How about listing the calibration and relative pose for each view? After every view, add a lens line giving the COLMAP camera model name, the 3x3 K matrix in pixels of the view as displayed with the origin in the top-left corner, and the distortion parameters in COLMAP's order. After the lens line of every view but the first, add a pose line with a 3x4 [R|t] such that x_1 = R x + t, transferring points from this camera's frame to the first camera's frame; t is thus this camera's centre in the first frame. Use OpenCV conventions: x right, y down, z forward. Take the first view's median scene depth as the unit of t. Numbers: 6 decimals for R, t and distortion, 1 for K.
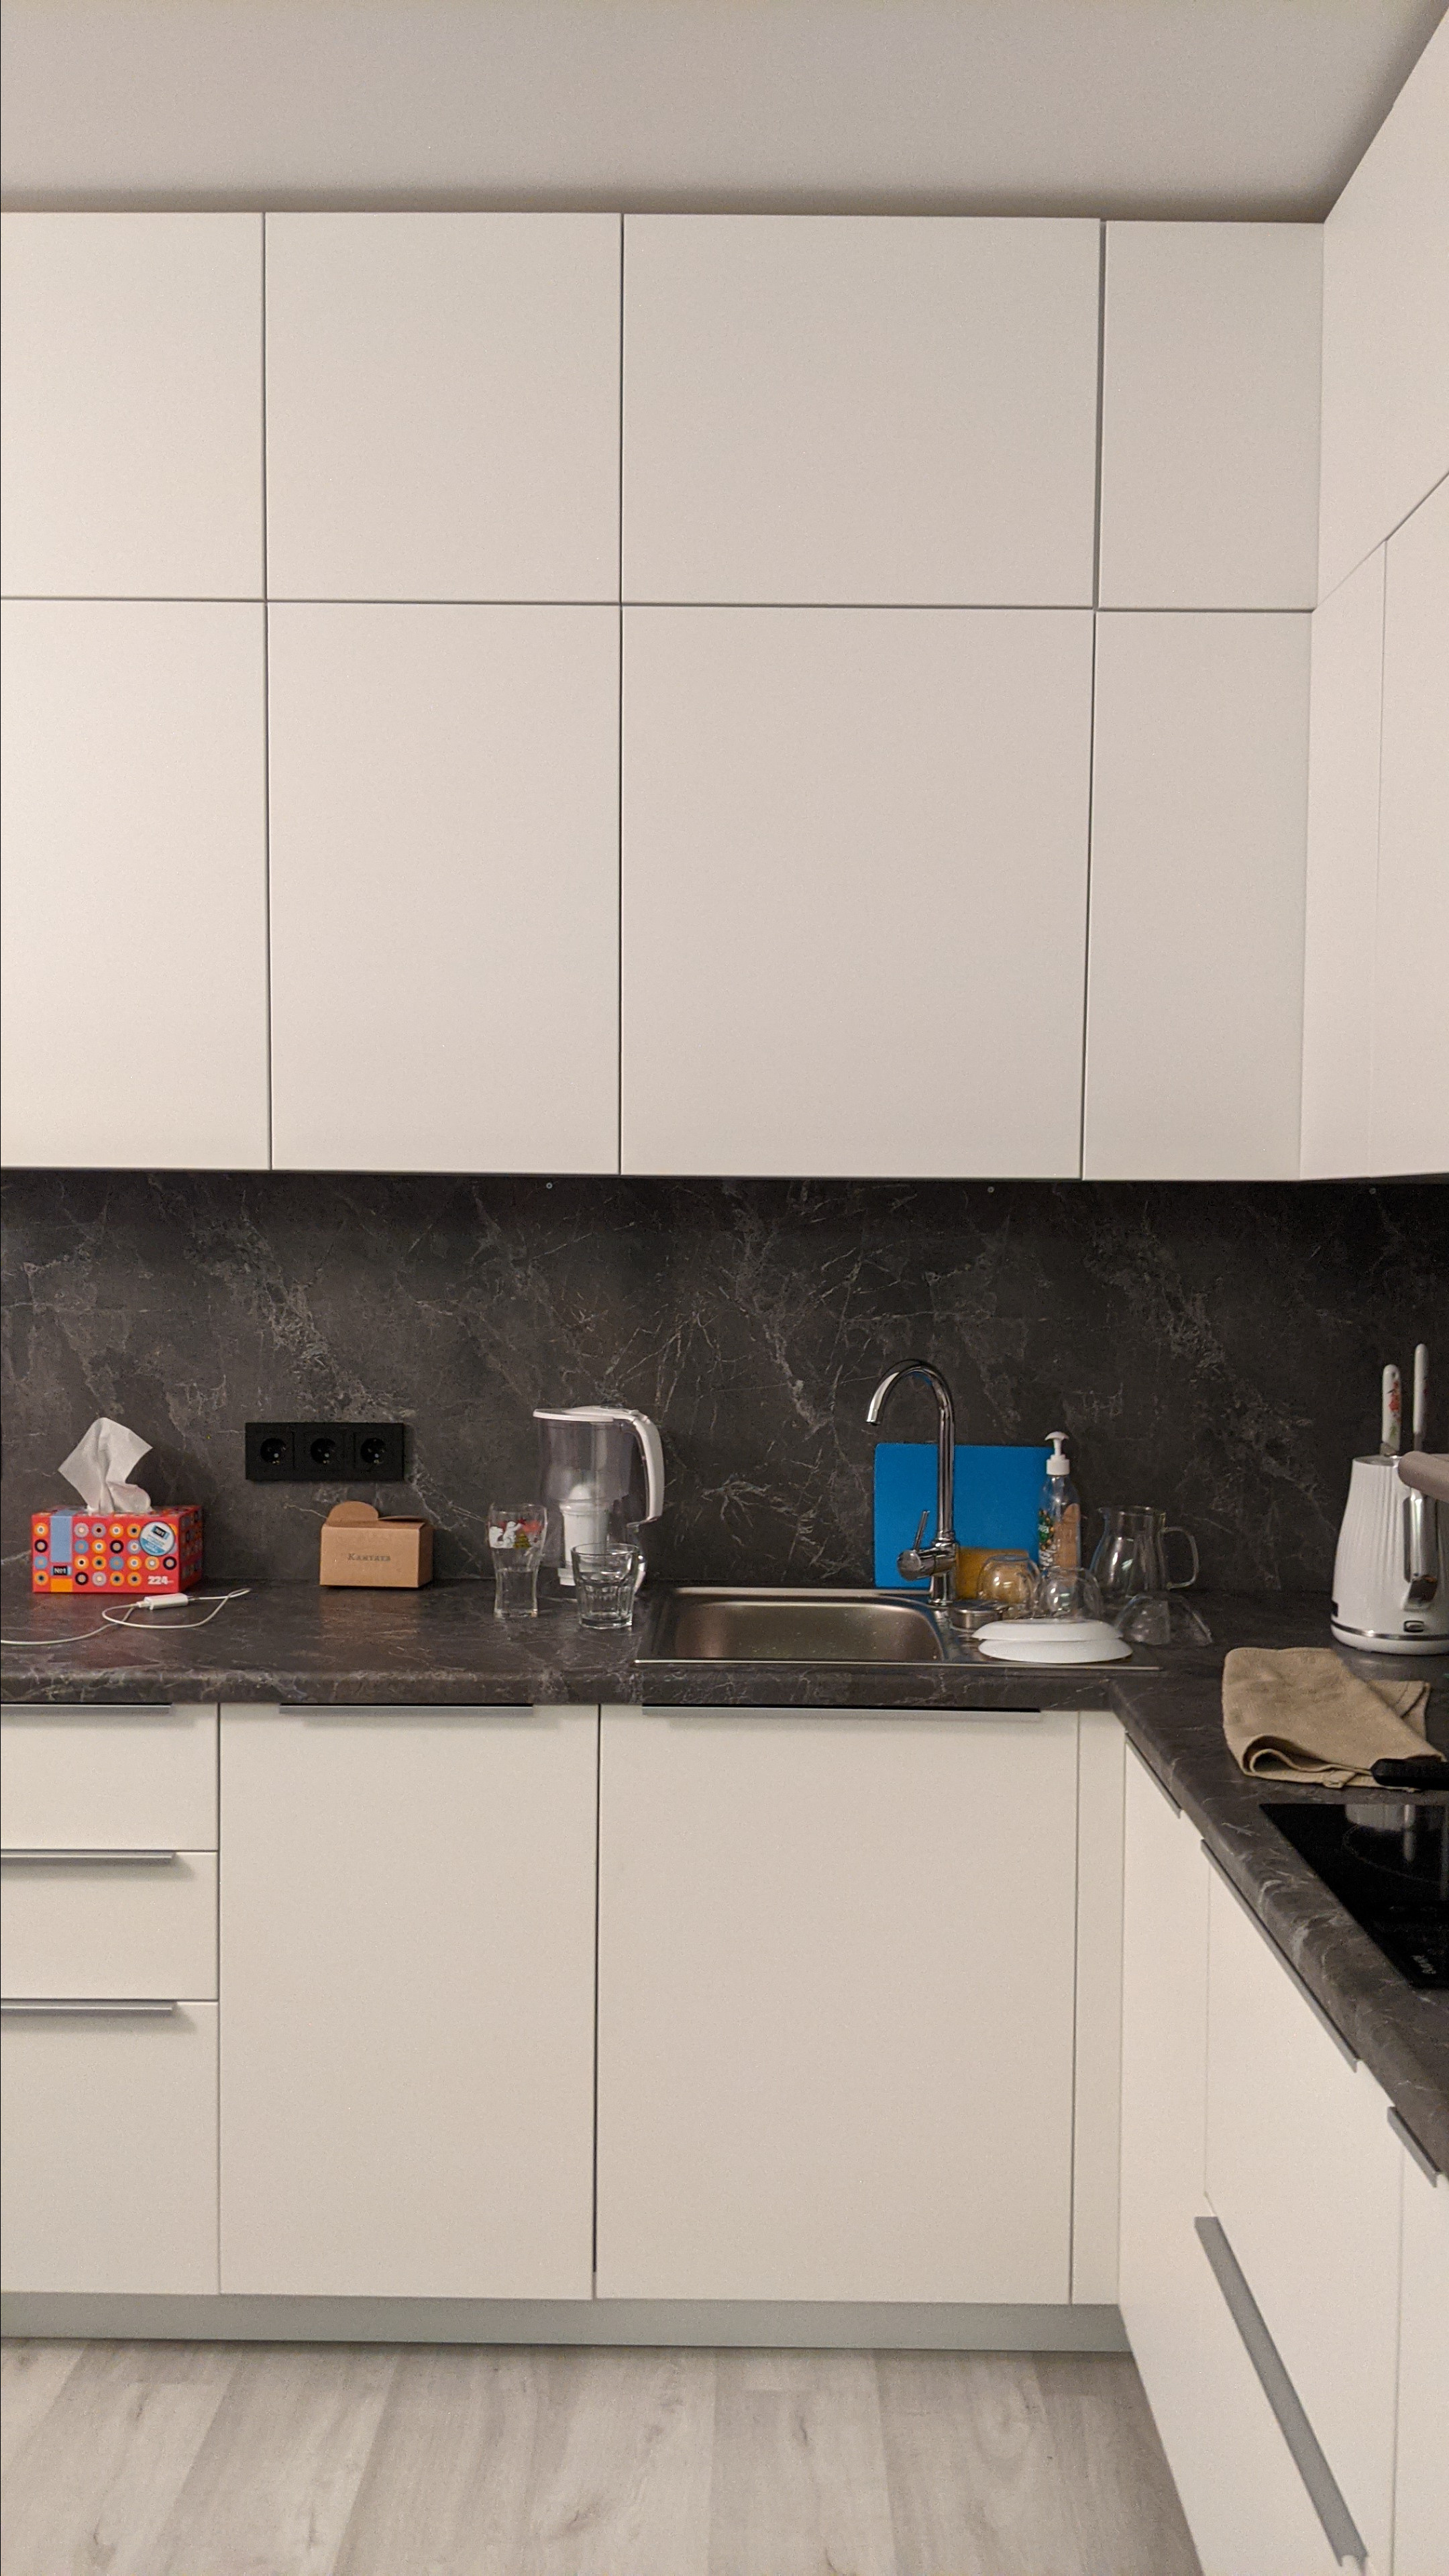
lens RADIAL K [[1922.3, 0, 724.5], [0, 1922.3, 1288.0], [0, 0, 1]] dist [0.029807, -0.101540]
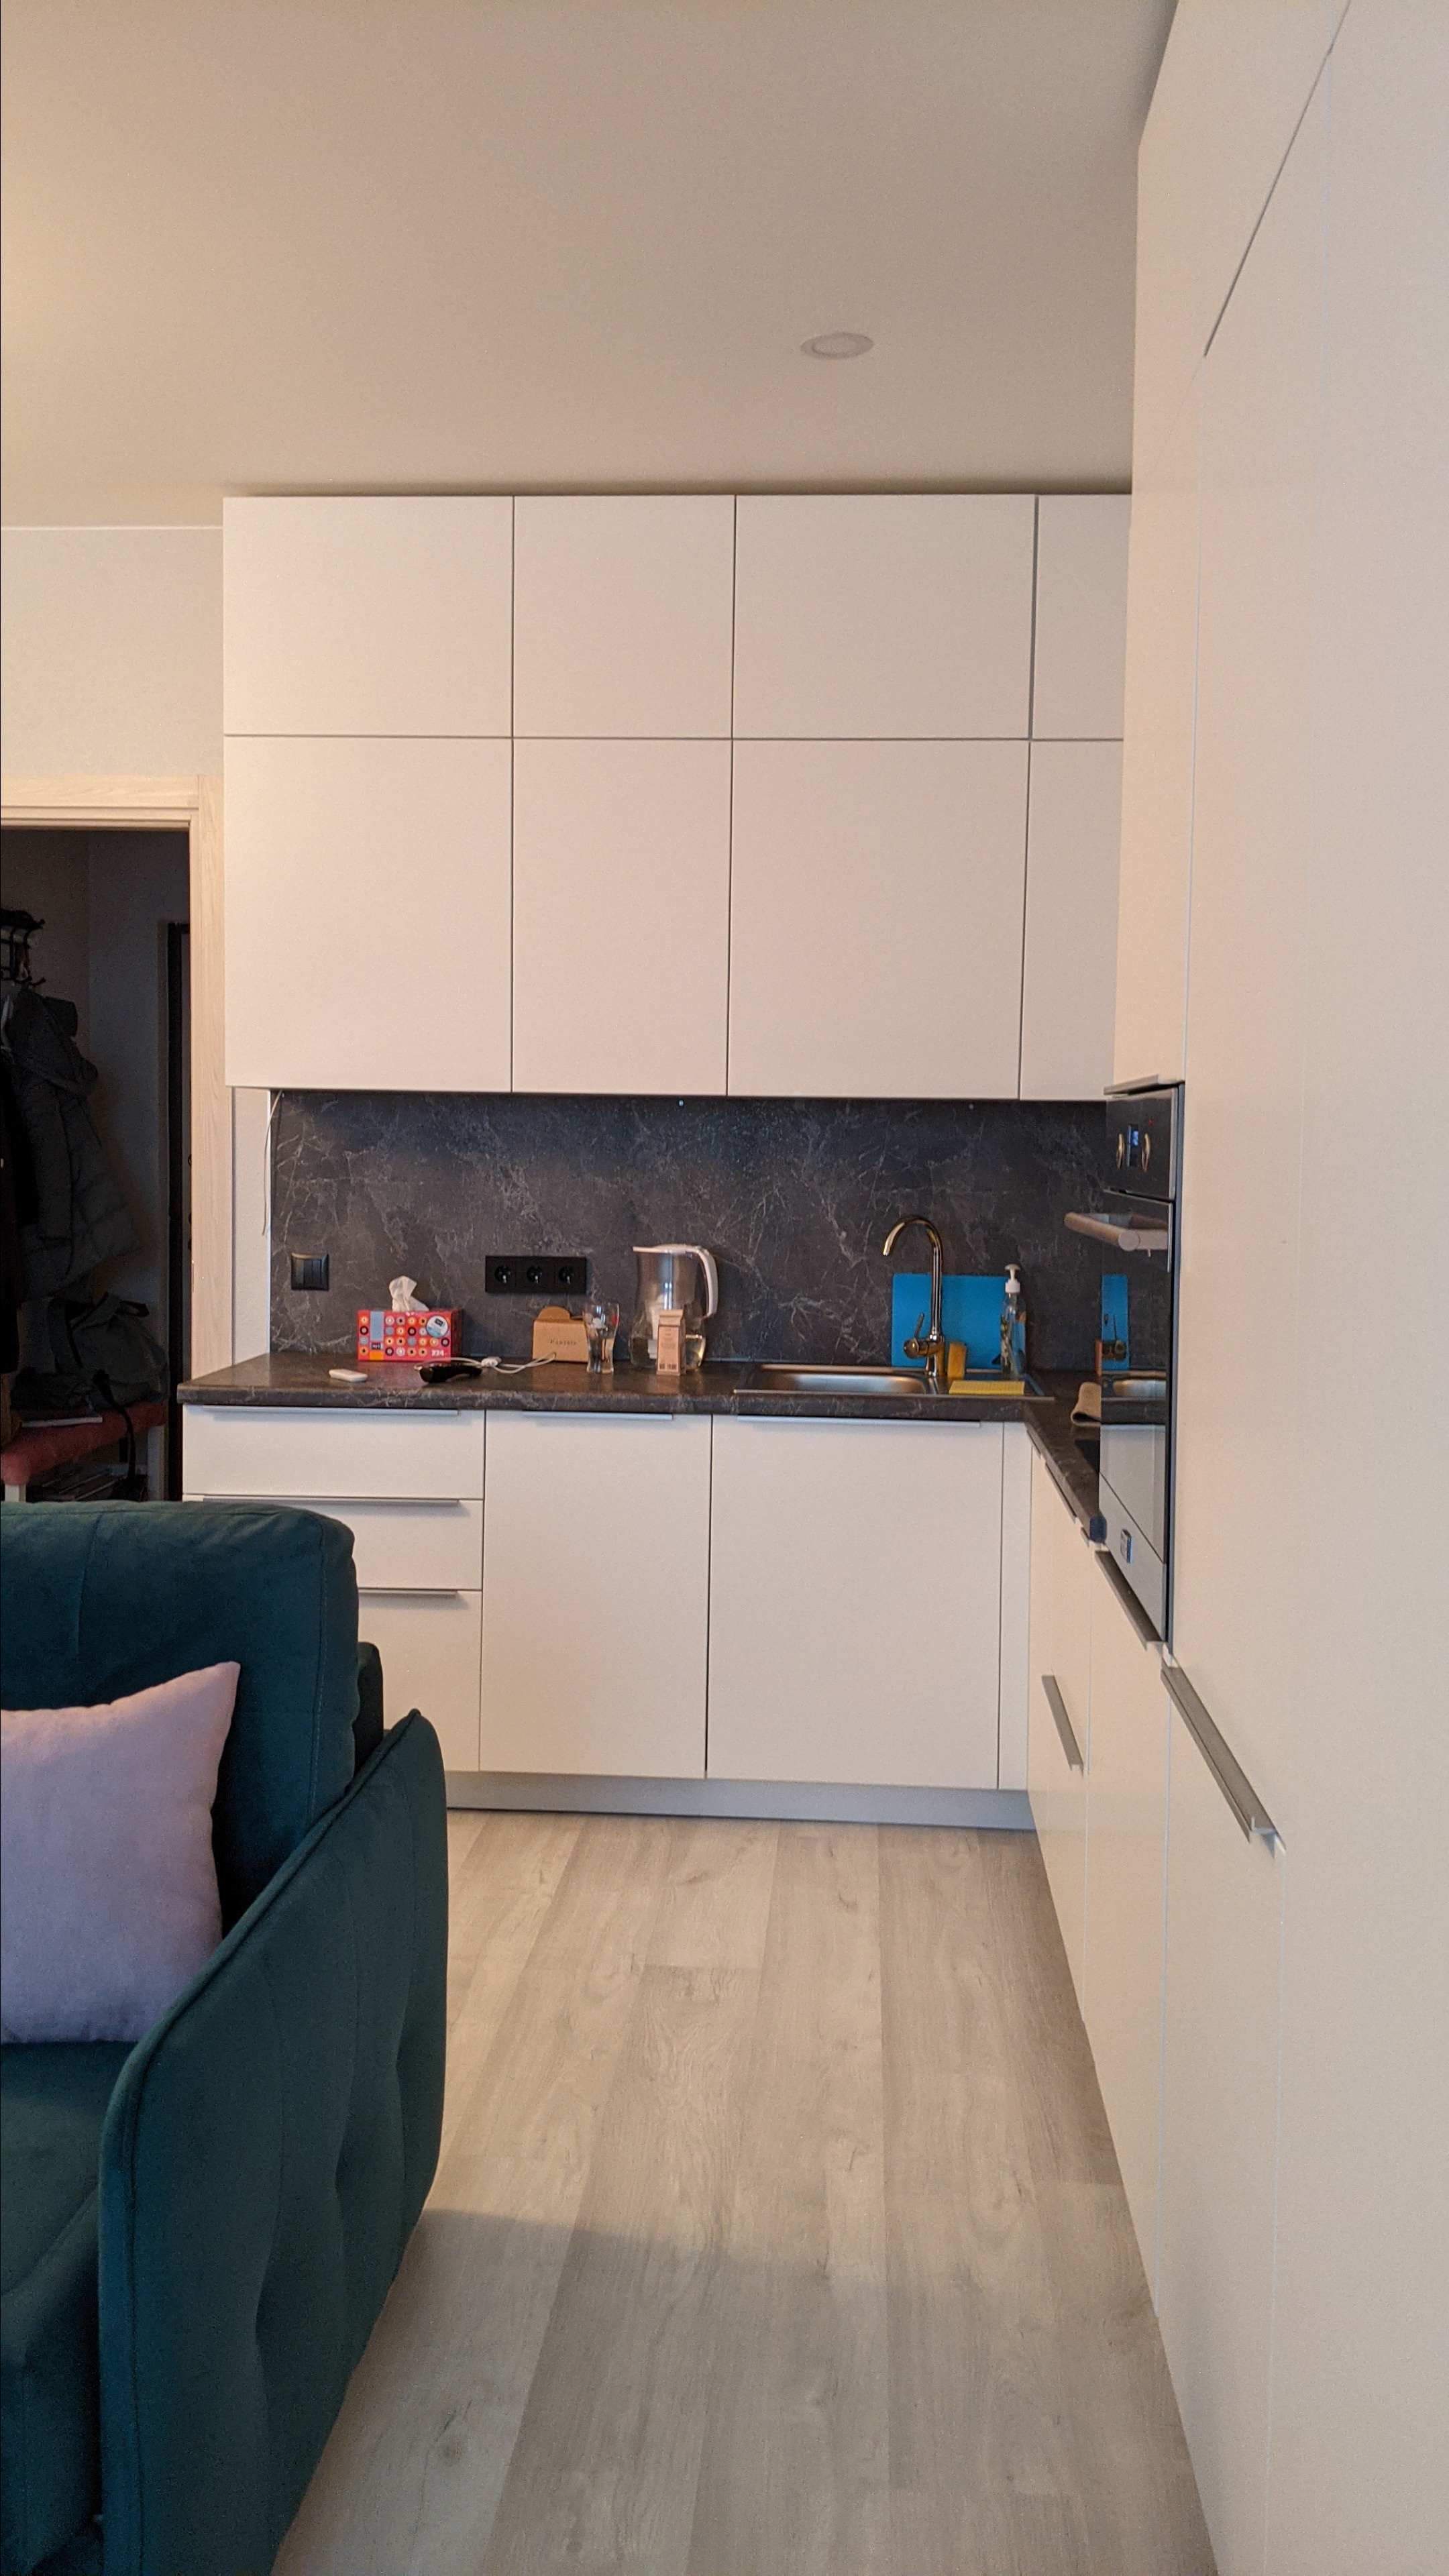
lens RADIAL K [[2489.0, 0, 622.9], [0, 2489.0, 1294.4], [0, 0, 1]] dist [0.097792, -0.001743]
pose [[0.995457, 0.010497, -0.094637, 0.053102], [-0.009118, 0.999846, 0.014992, 0.070981], [0.094780, -0.014061, 0.995399, -1.000722]]
